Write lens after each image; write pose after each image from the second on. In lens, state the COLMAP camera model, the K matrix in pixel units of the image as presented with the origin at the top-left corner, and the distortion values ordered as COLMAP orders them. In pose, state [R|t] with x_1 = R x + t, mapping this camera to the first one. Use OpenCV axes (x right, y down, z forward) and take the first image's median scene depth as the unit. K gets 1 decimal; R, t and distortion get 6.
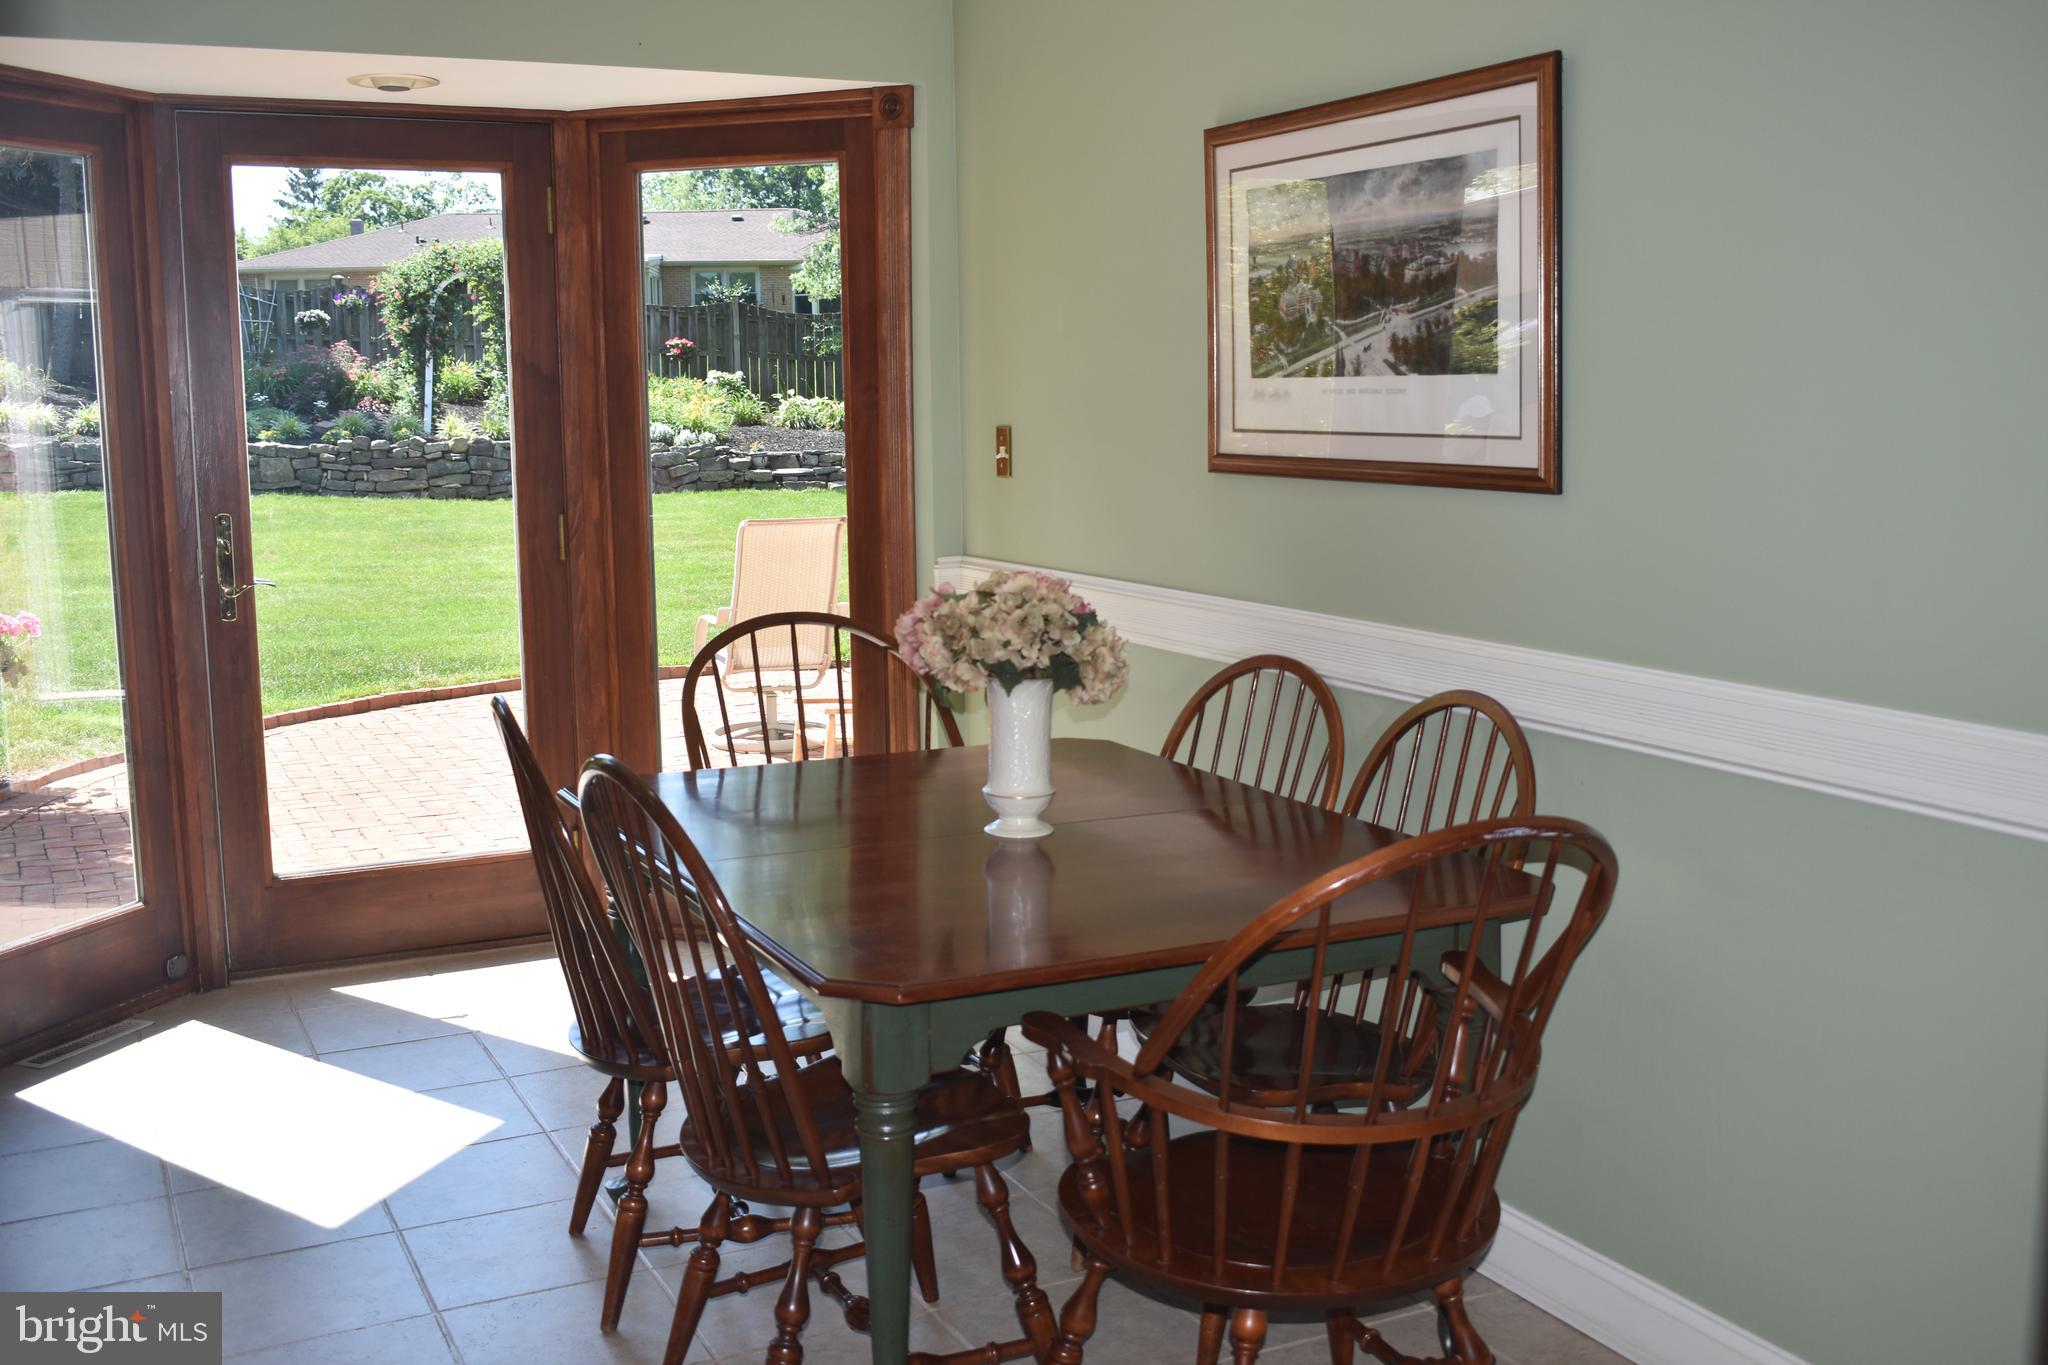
lens RADIAL K [[2005.6, 0, 1024.0], [0, 2005.6, 682.5], [0, 0, 1]] dist [-0.070335, 0.003639]
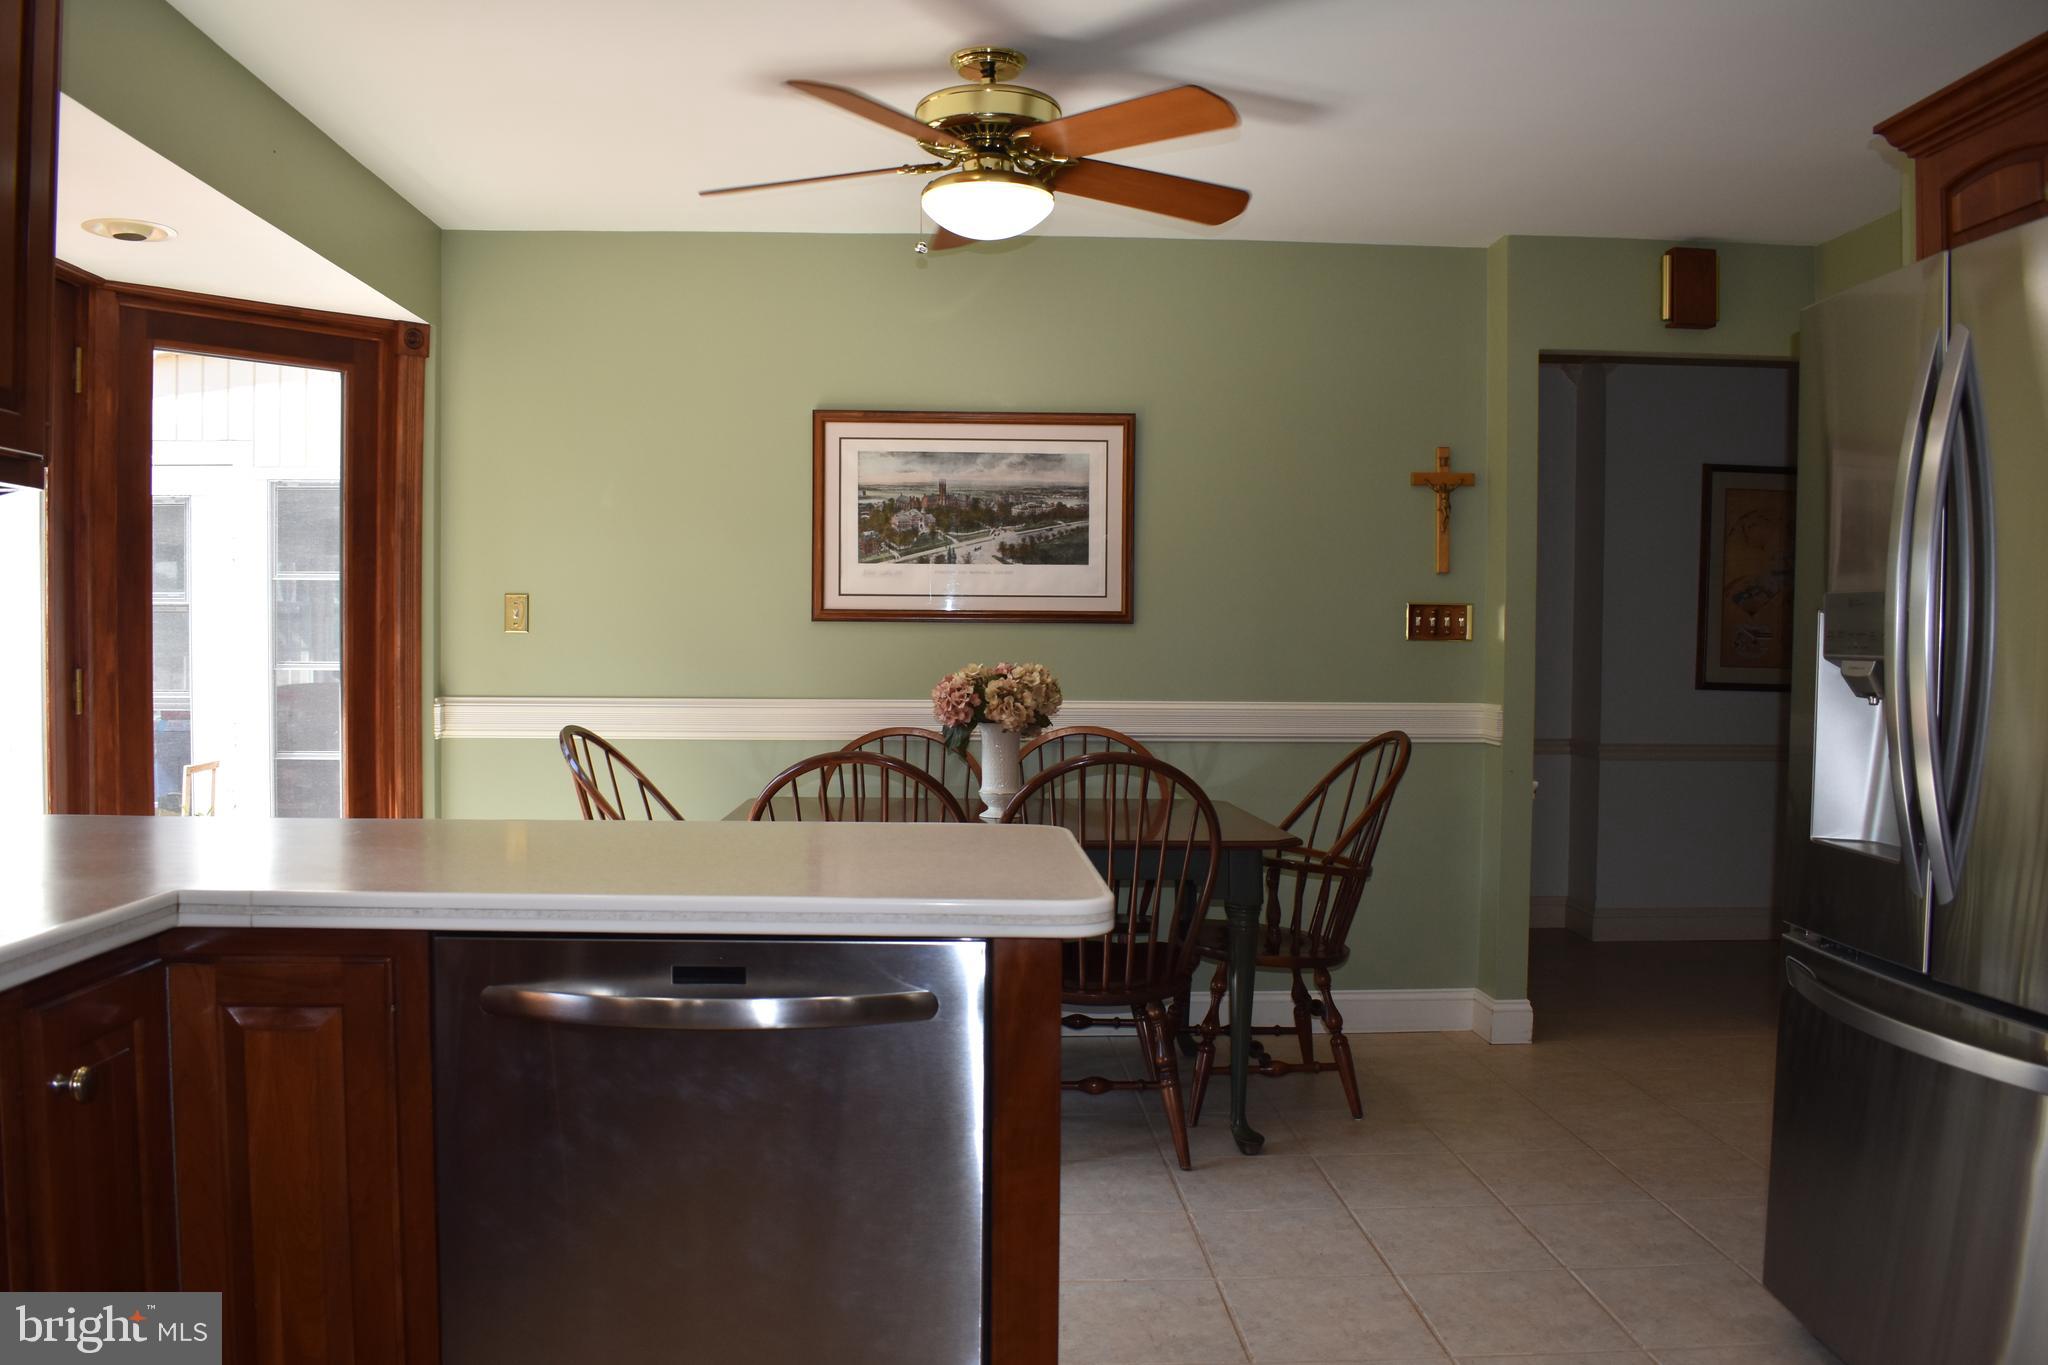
lens RADIAL K [[1595.9, 0, 1024.0], [0, 1595.9, 682.5], [0, 0, 1]] dist [-0.090898, 0.004479]
pose [[0.407961, -0.011897, 0.912922, -1.124599], [0.121137, 0.991780, -0.041209, 0.017887], [-0.904928, 0.127400, 0.406048, 0.383961]]
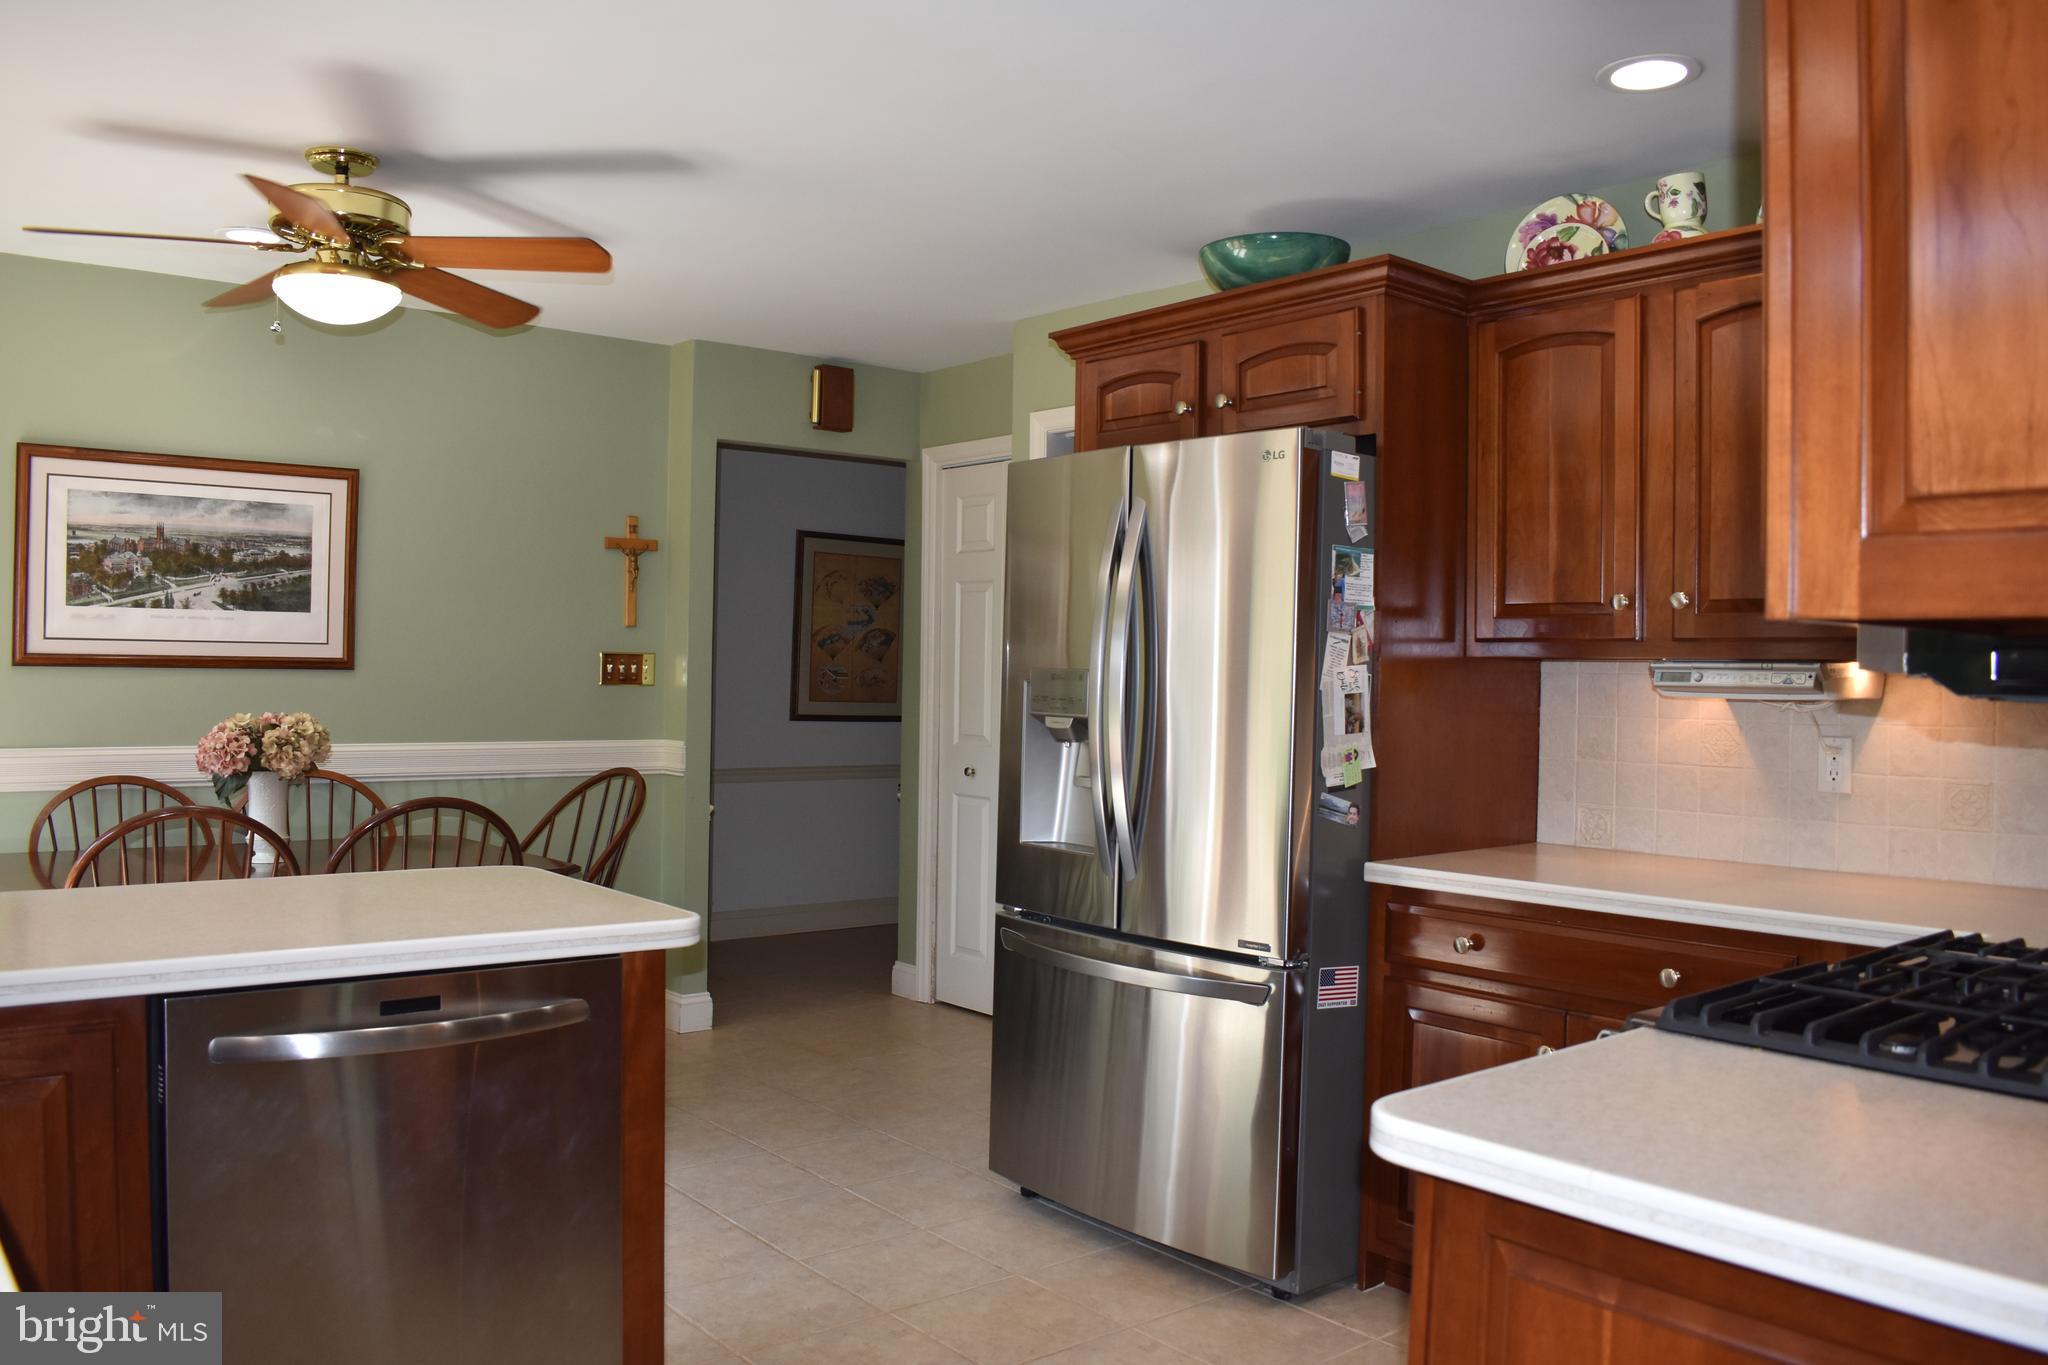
lens RADIAL K [[1595.9, 0, 1024.0], [0, 1595.9, 682.5], [0, 0, 1]] dist [-0.090898, 0.004479]
pose [[-0.218289, -0.002902, 0.975880, -1.353045], [0.126730, 0.991444, 0.031295, -0.036660], [-0.967620, 0.130504, -0.216054, 0.583100]]
